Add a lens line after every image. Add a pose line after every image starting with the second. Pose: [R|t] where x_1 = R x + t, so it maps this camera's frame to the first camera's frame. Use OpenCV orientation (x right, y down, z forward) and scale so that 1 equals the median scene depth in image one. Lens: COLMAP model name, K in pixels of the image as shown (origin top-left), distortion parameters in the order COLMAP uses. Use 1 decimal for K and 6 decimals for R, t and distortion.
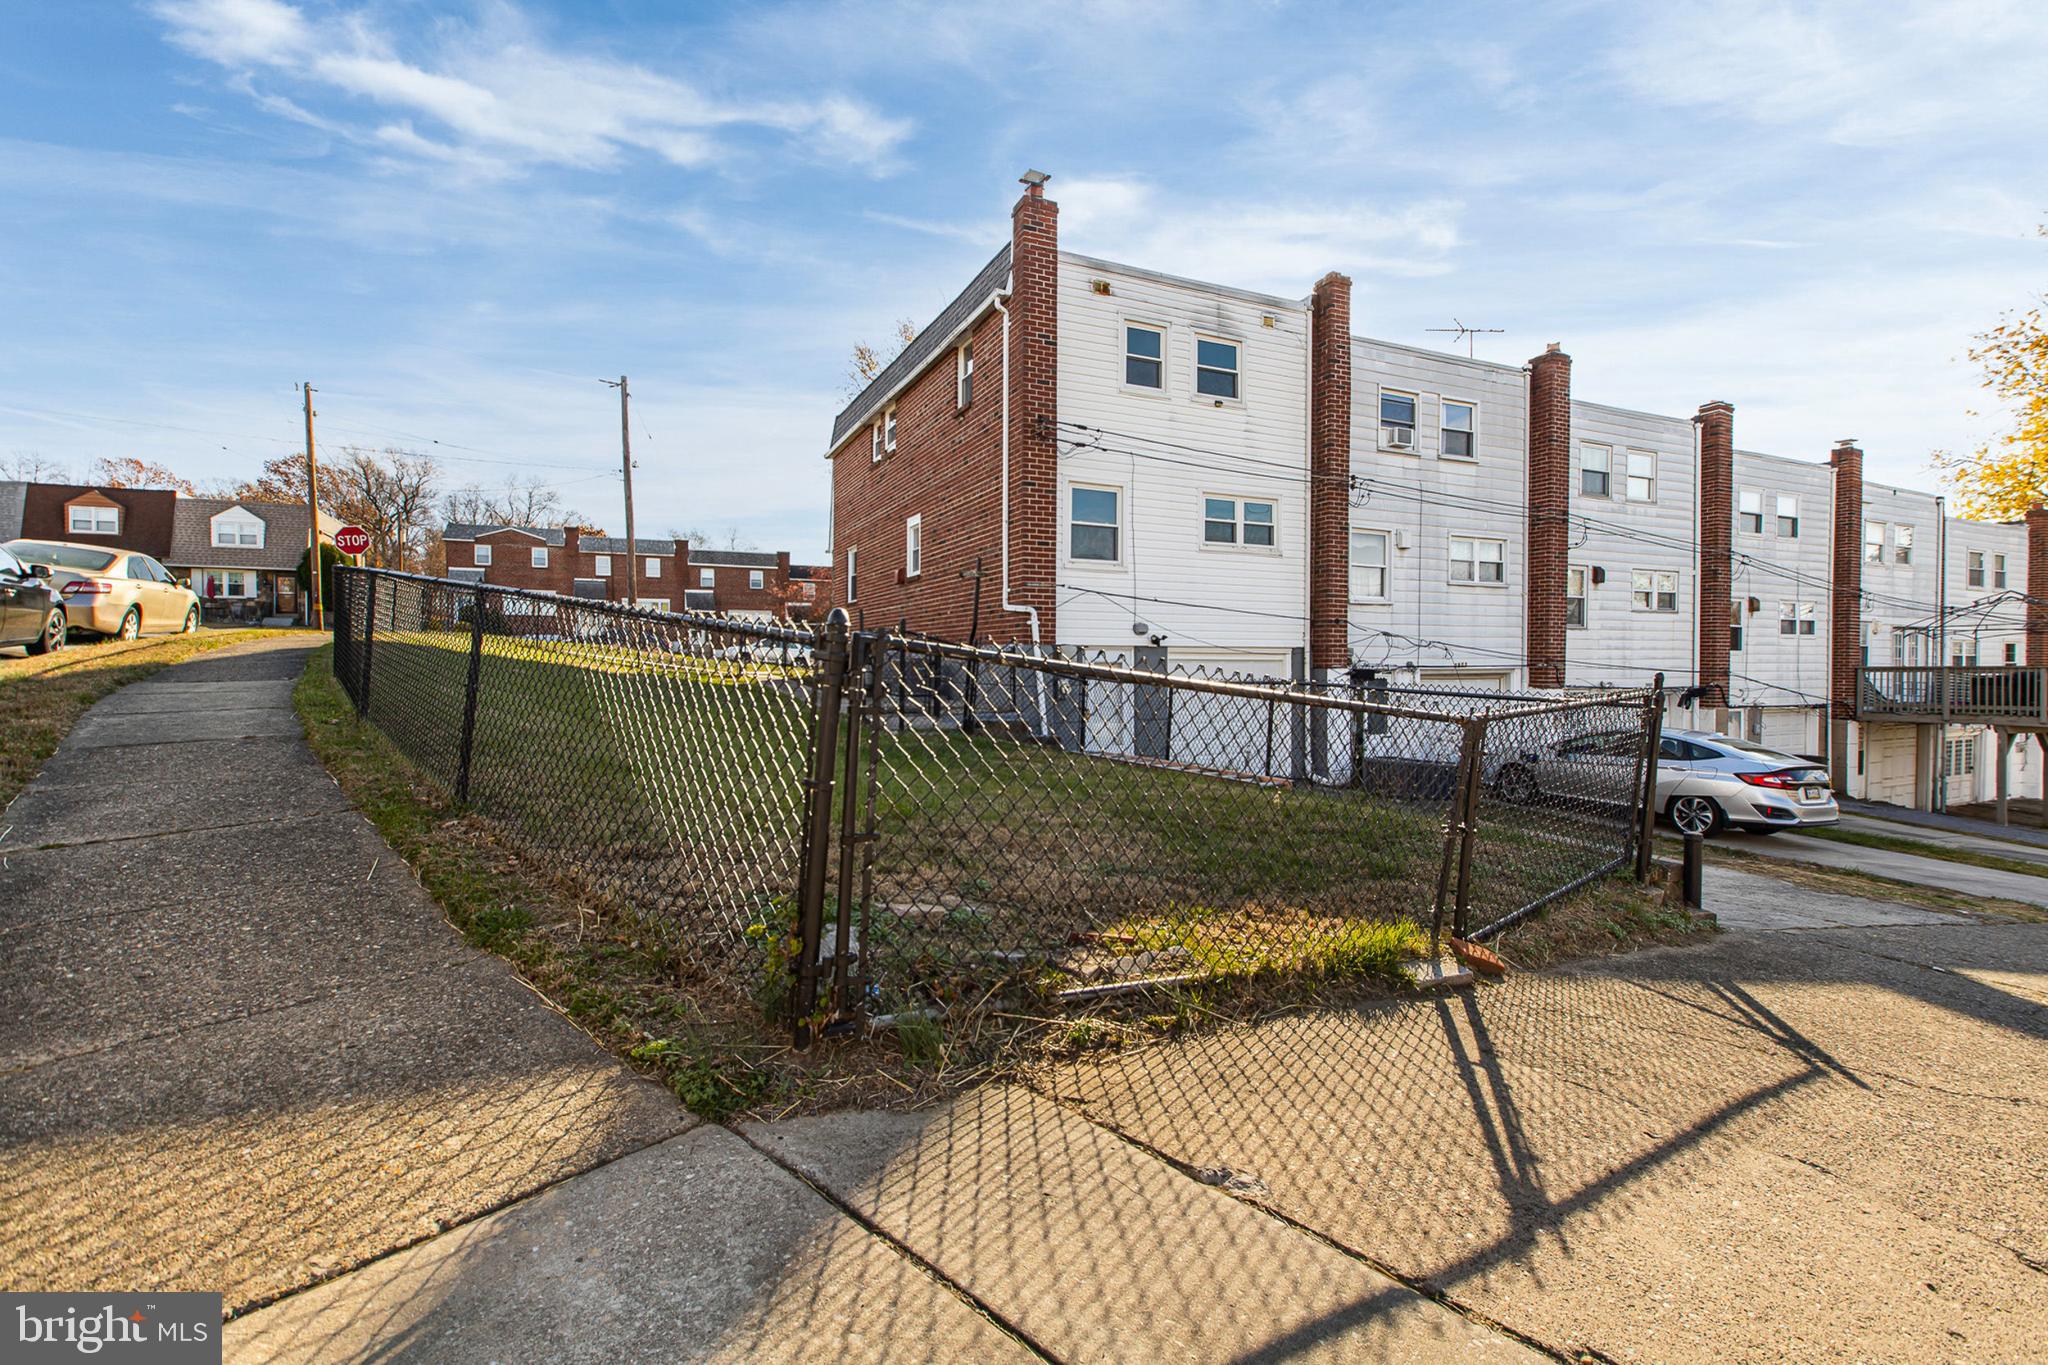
lens RADIAL K [[950.1, 0, 1020.2], [0, 950.1, 667.0], [0, 0, 1]] dist [-0.001703, -0.000900]
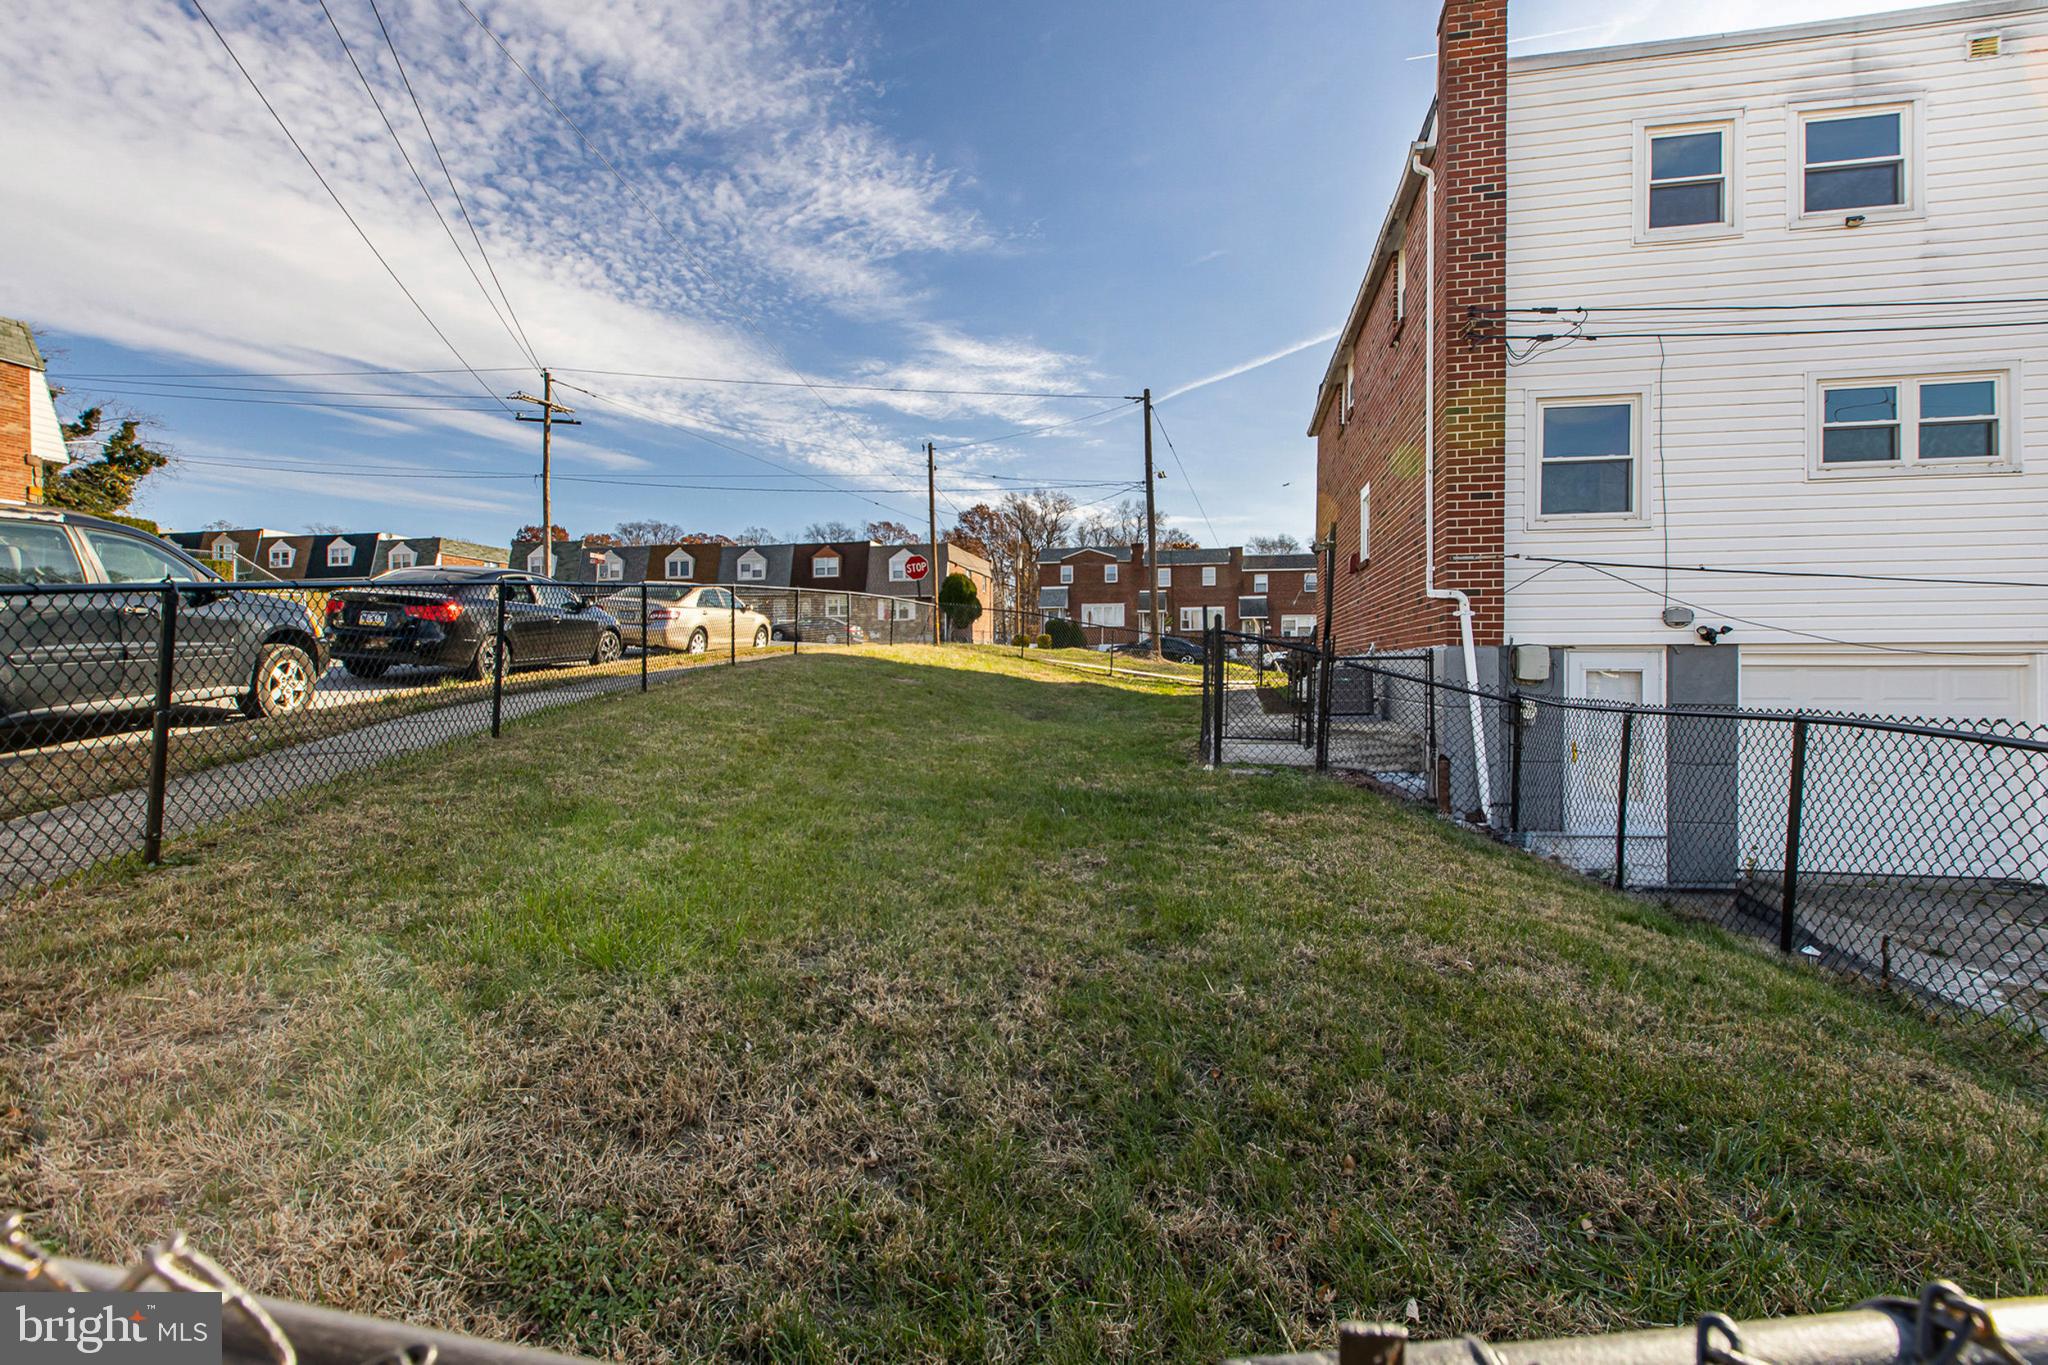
lens RADIAL K [[903.8, 0, 1056.2], [0, 903.8, 678.2], [0, 0, 1]] dist [-0.002202, -0.000965]
pose [[0.798035, 0.003583, -0.602601, 0.148005], [0.000937, 0.999974, 0.007187, -0.004365], [0.602611, -0.006300, 0.798011, 0.263341]]
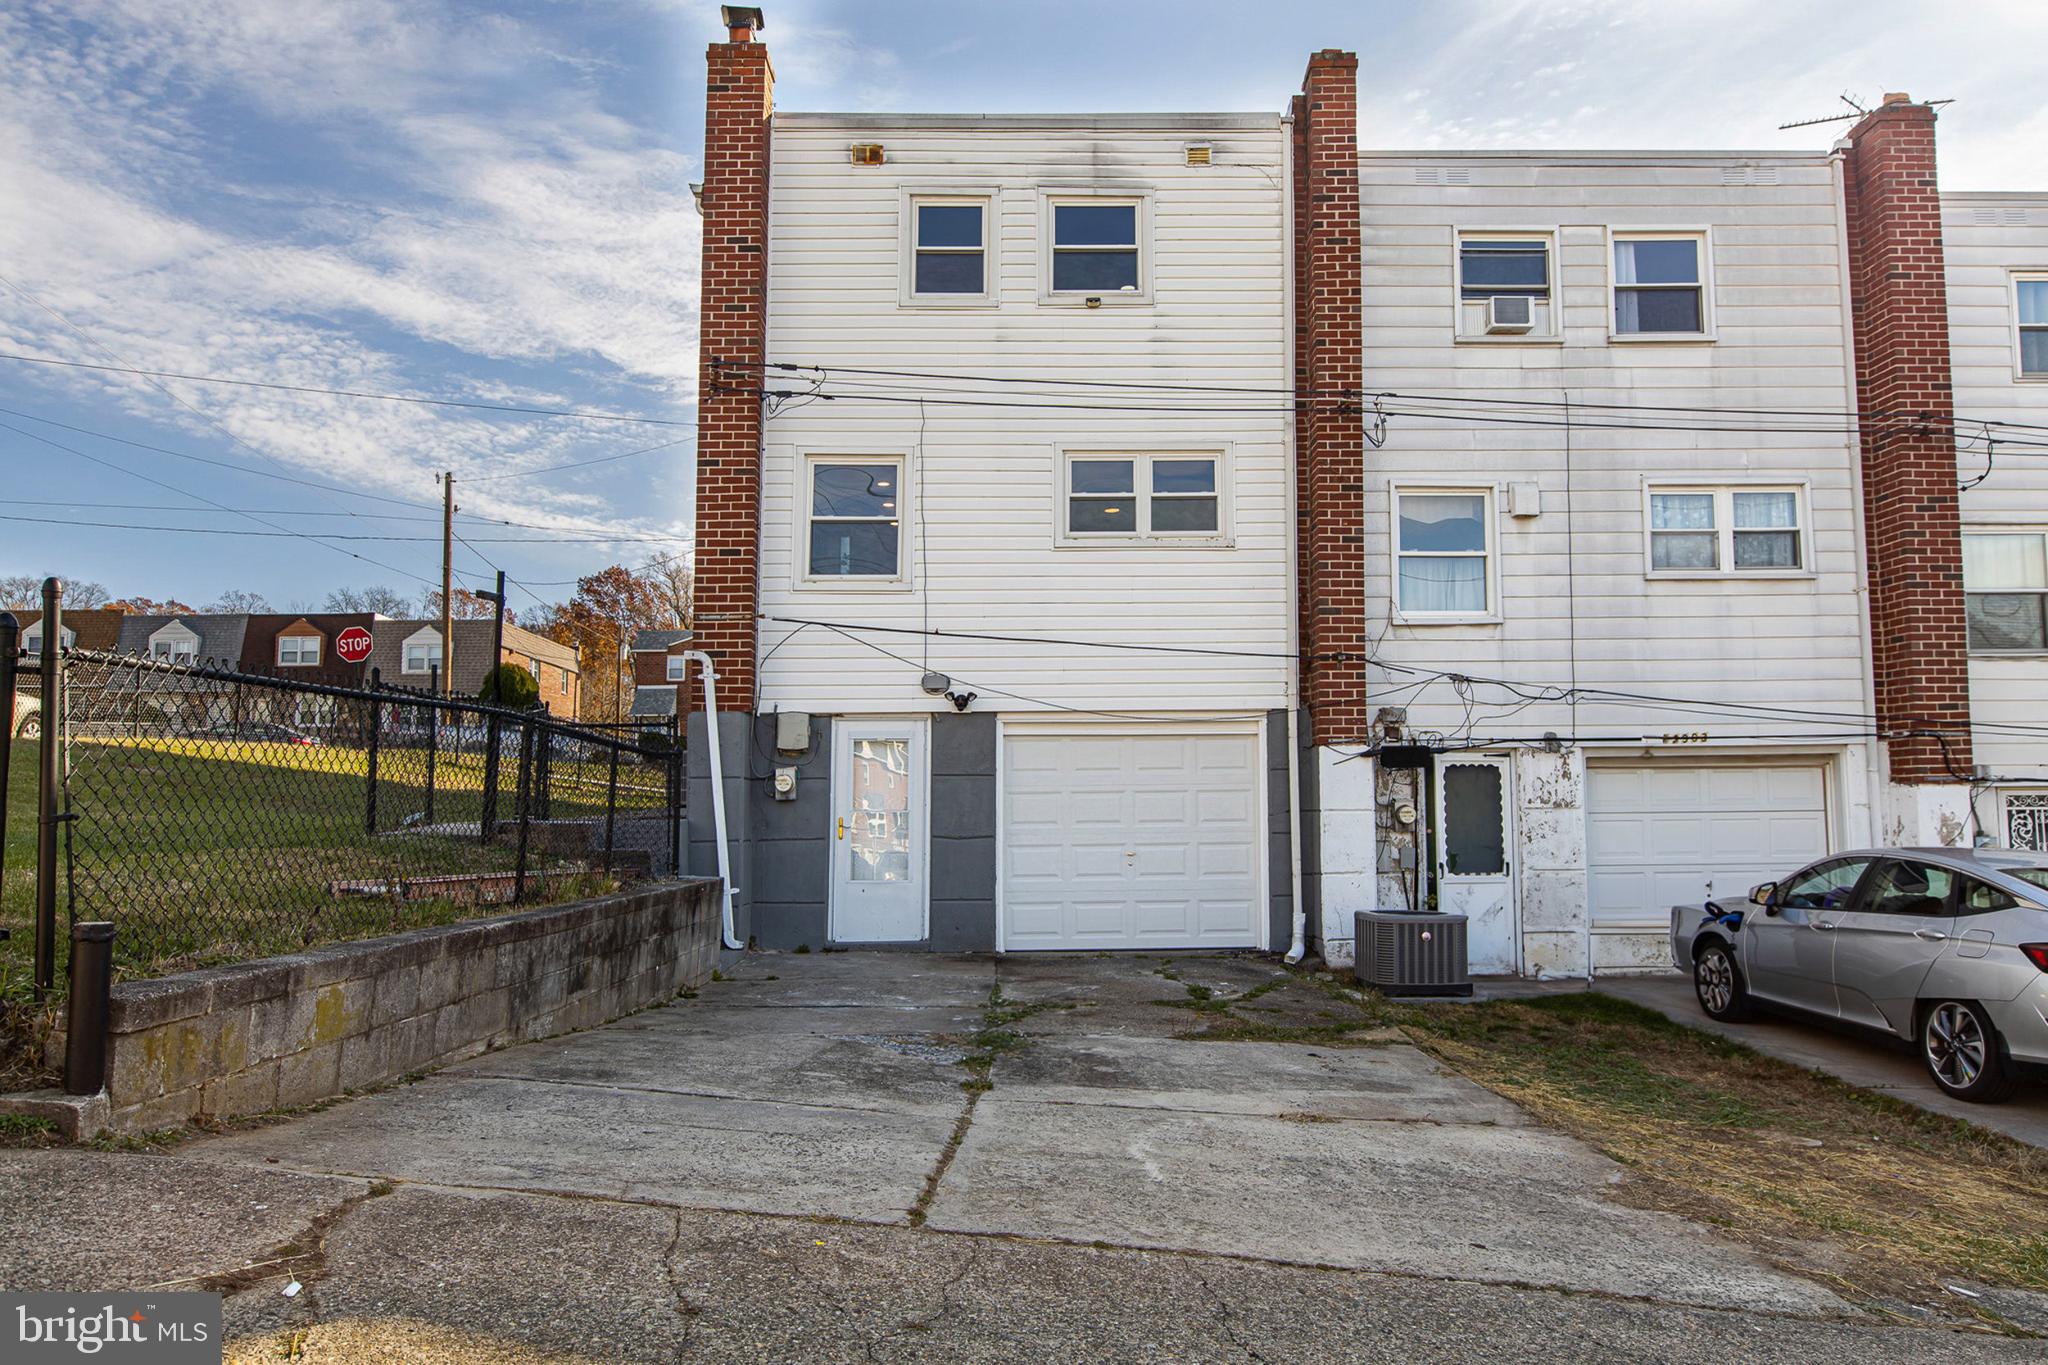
lens RADIAL K [[1421.3, 0, 1194.6], [0, 1421.3, 684.2], [0, 0, 1]] dist [-0.008019, -0.003500]
pose [[0.911612, -0.053445, -0.407563, 0.598537], [0.008814, 0.993825, -0.110611, 0.056731], [0.410958, 0.097242, 0.906453, 0.239074]]
